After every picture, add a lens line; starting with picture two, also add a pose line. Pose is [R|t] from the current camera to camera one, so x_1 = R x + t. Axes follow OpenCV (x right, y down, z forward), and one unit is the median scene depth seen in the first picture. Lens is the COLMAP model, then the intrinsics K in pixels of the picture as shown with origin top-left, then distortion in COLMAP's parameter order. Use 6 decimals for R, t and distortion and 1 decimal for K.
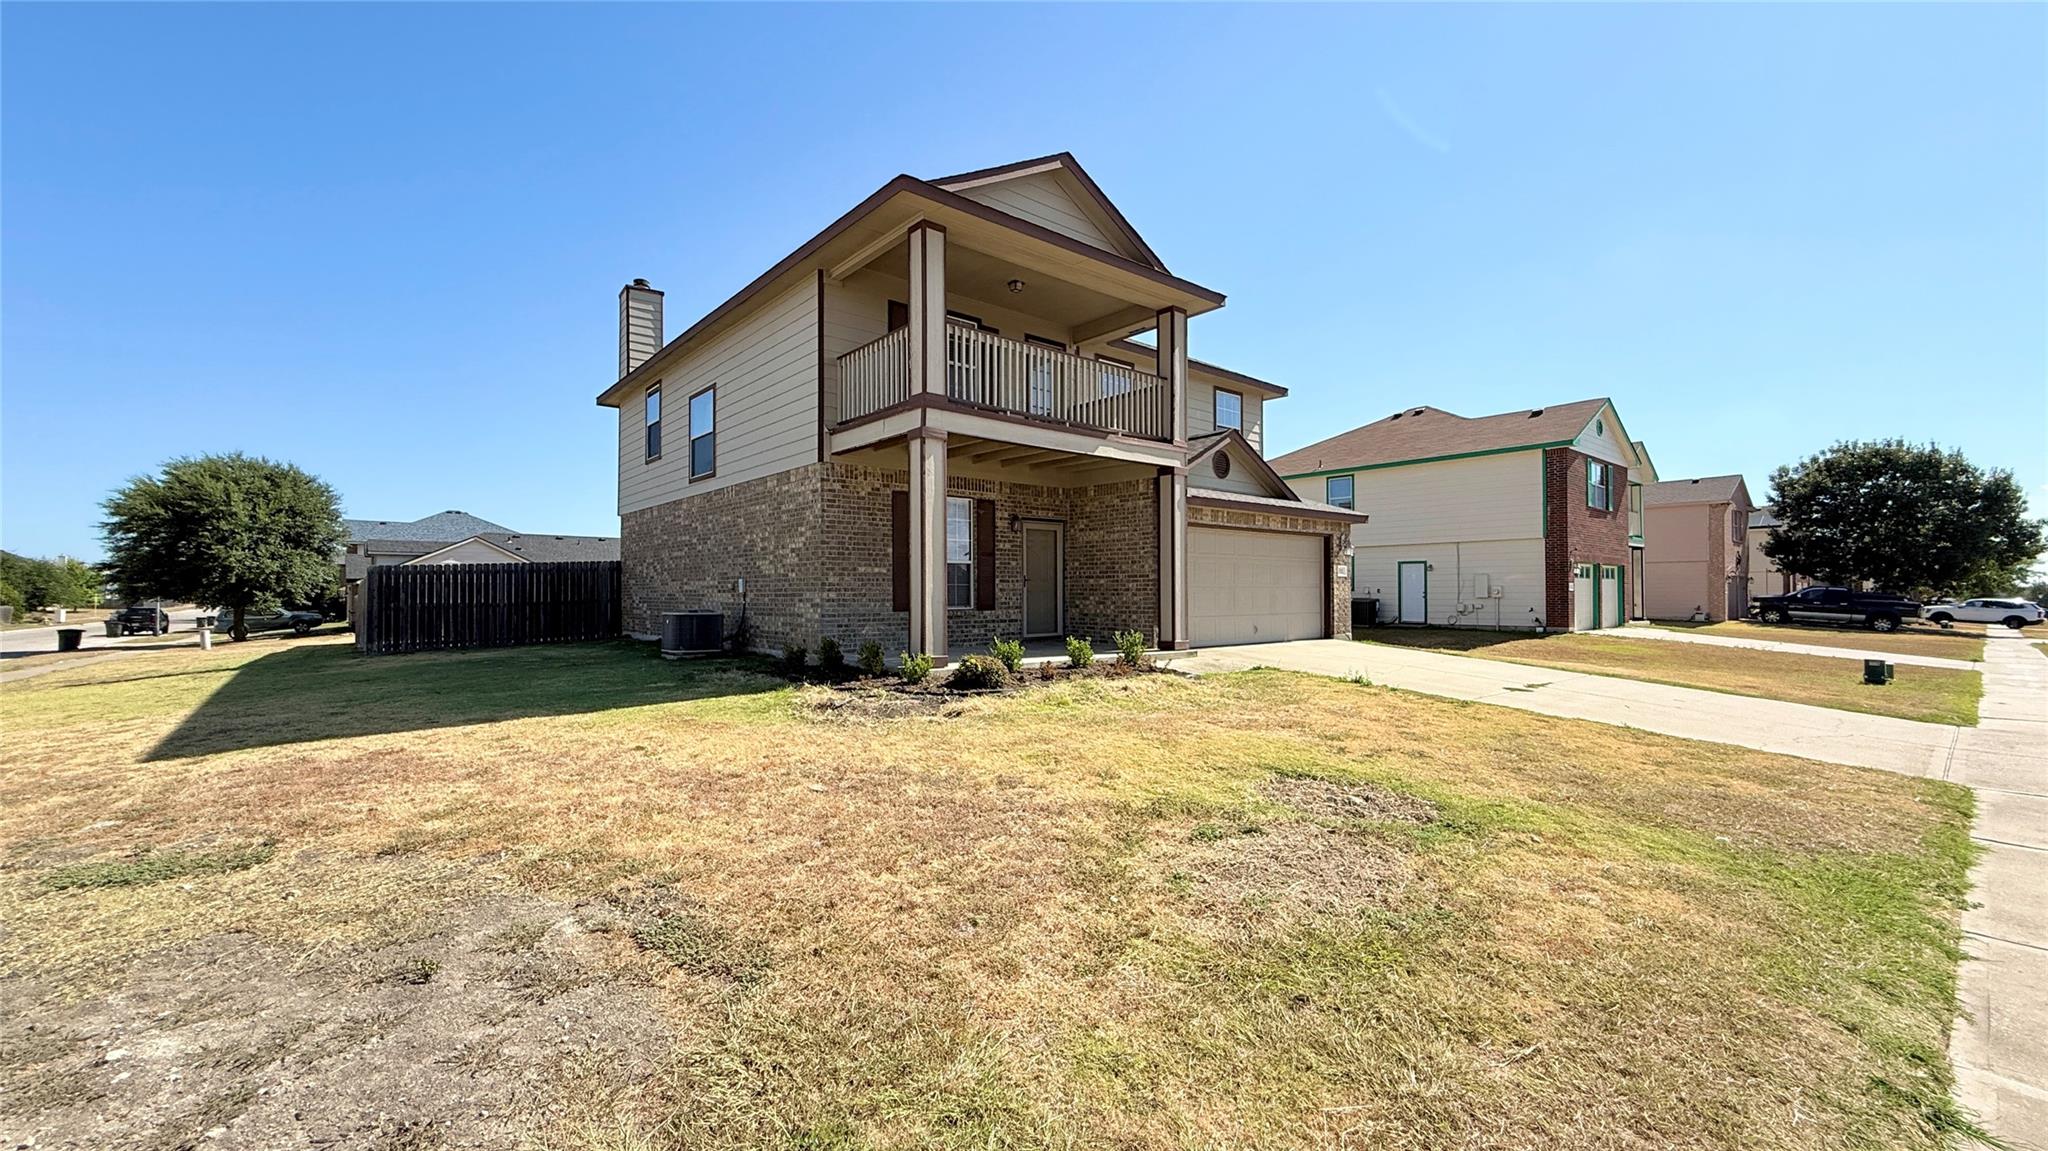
lens RADIAL K [[816.7, 0, 1002.7], [0, 816.7, 583.5], [0, 0, 1]] dist [0.003631, -0.000038]
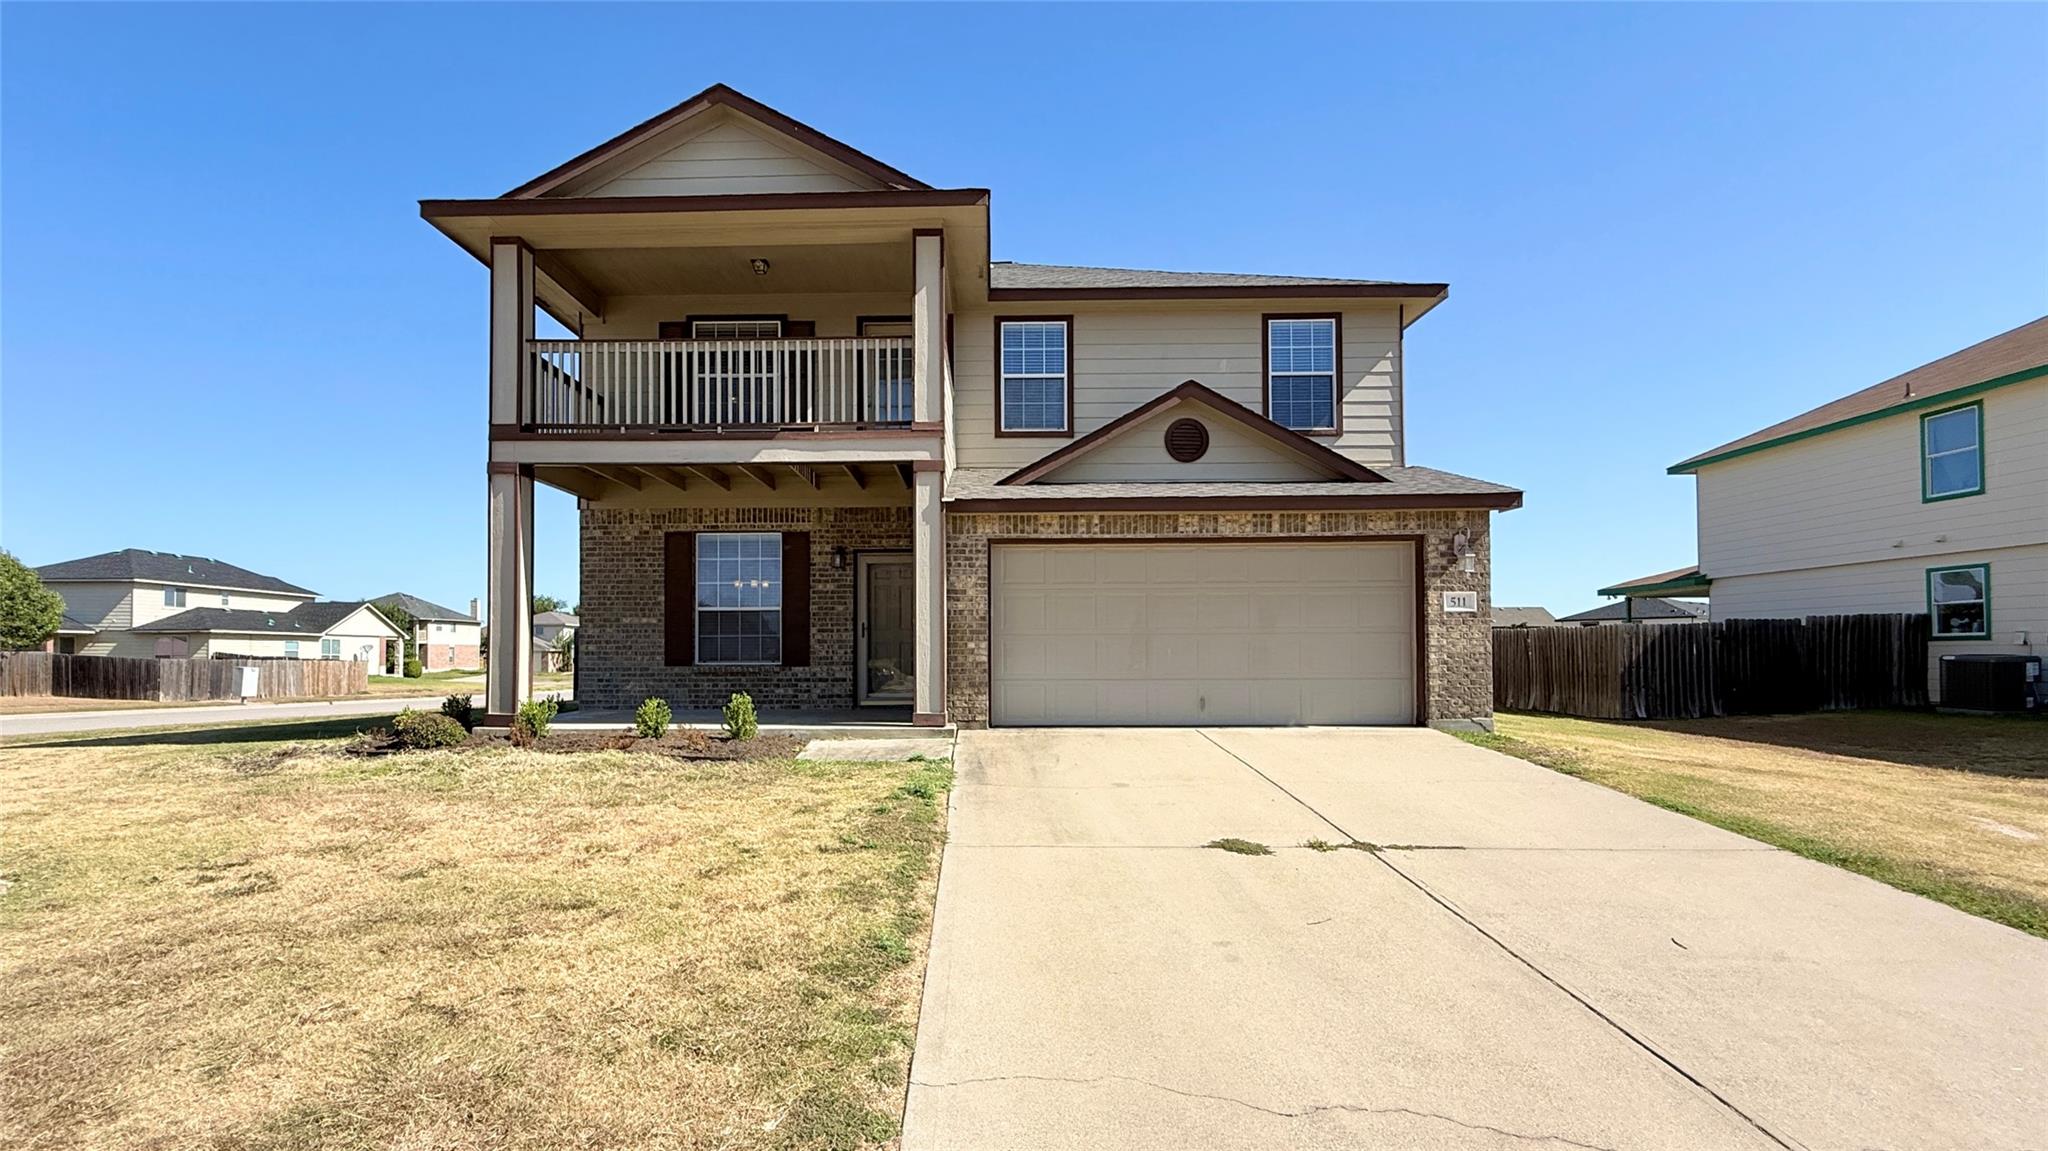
lens RADIAL K [[903.8, 0, 990.1], [0, 903.8, 637.8], [0, 0, 1]] dist [-0.001662, -0.000224]
pose [[0.758892, -0.012615, -0.651094, 0.722162], [0.010077, 0.999920, -0.007629, 0.013115], [0.651138, -0.000771, 0.758959, 0.438566]]
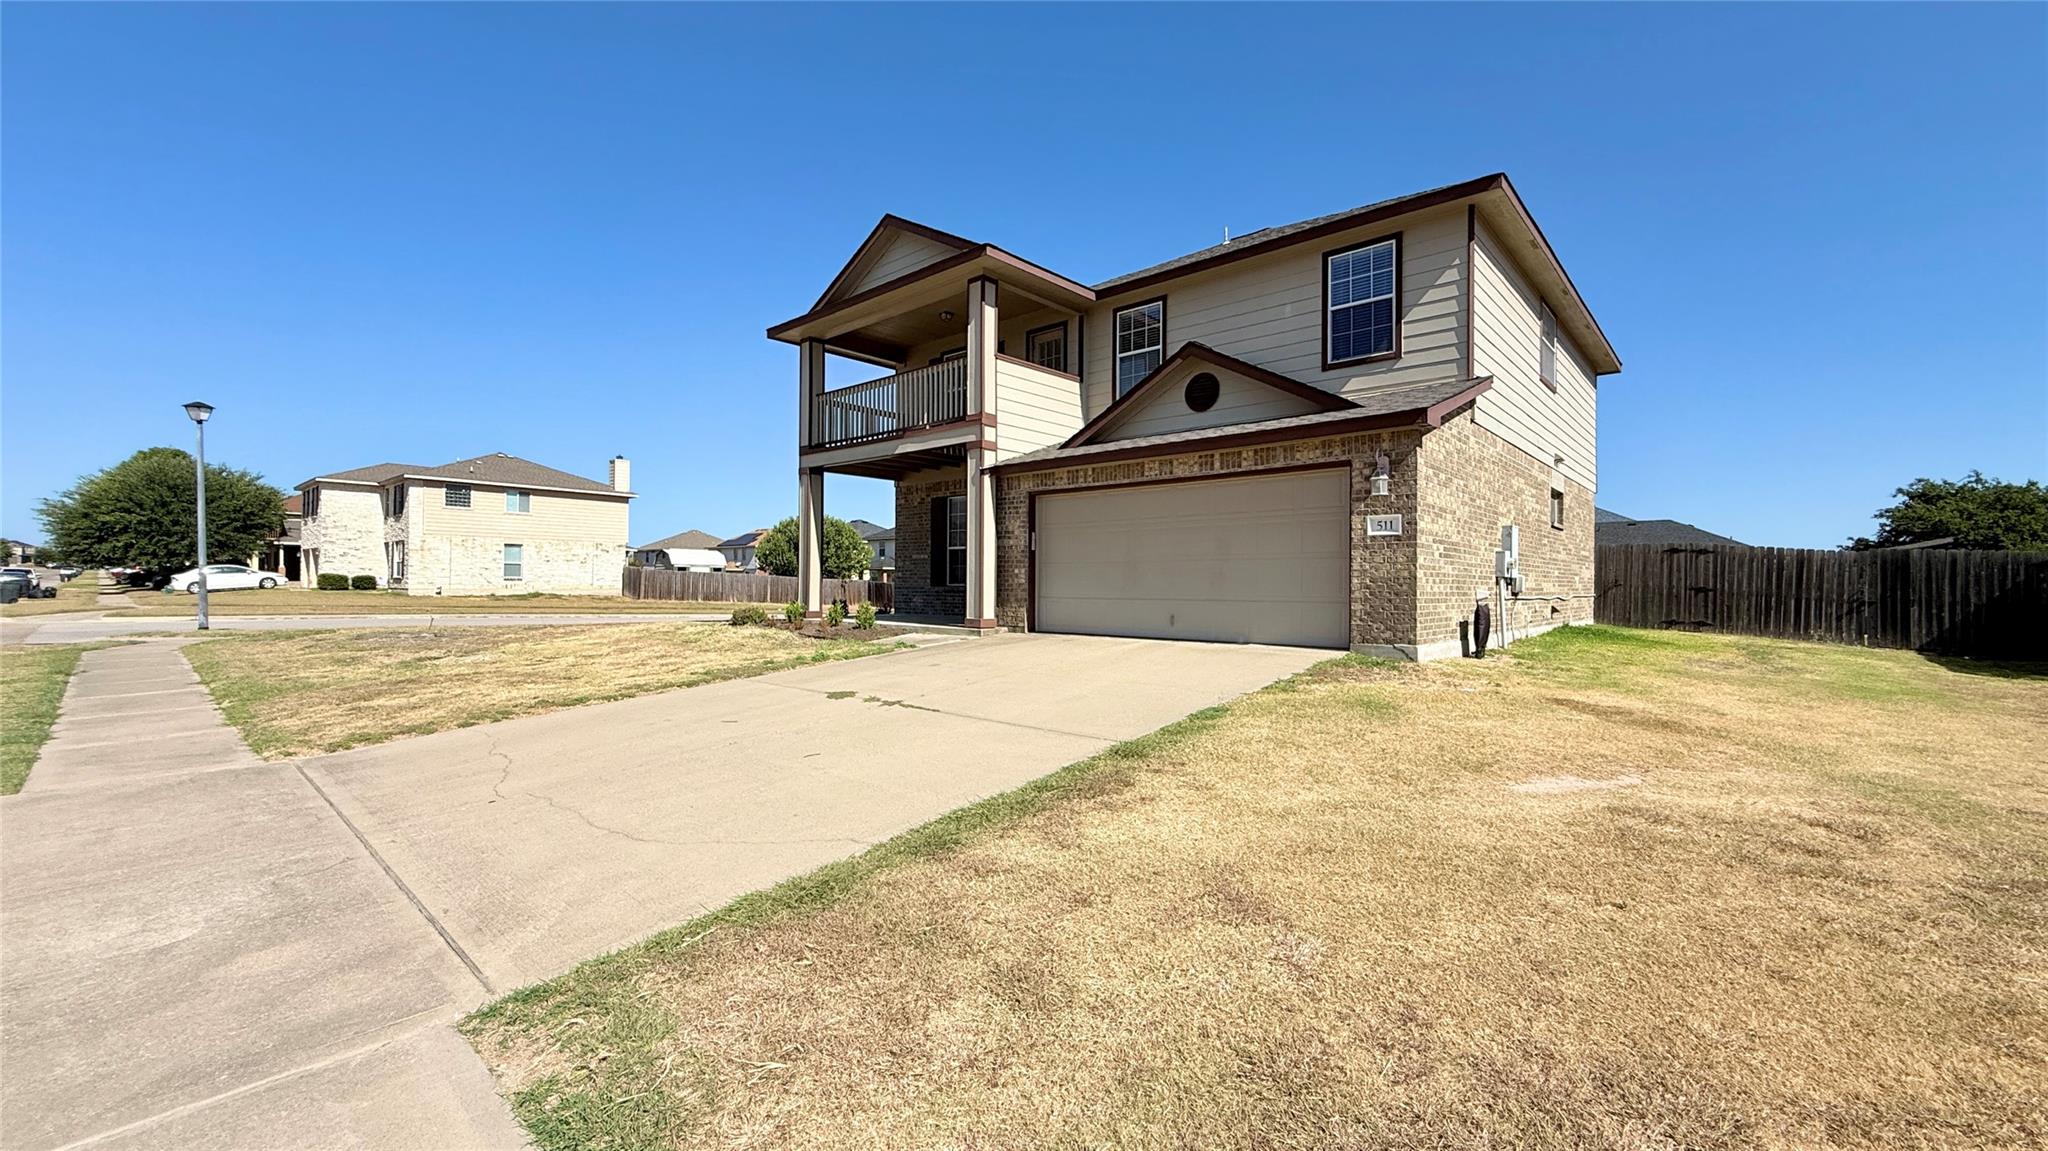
lens RADIAL K [[816.7, 0, 1019.0], [0, 816.7, 581.9], [0, 0, 1]] dist [0.003631, -0.000038]
pose [[0.148512, -0.000820, -0.988910, 1.148804], [0.005415, 0.999985, -0.000016, 0.026117], [0.988896, -0.005352, 0.148514, 0.871433]]
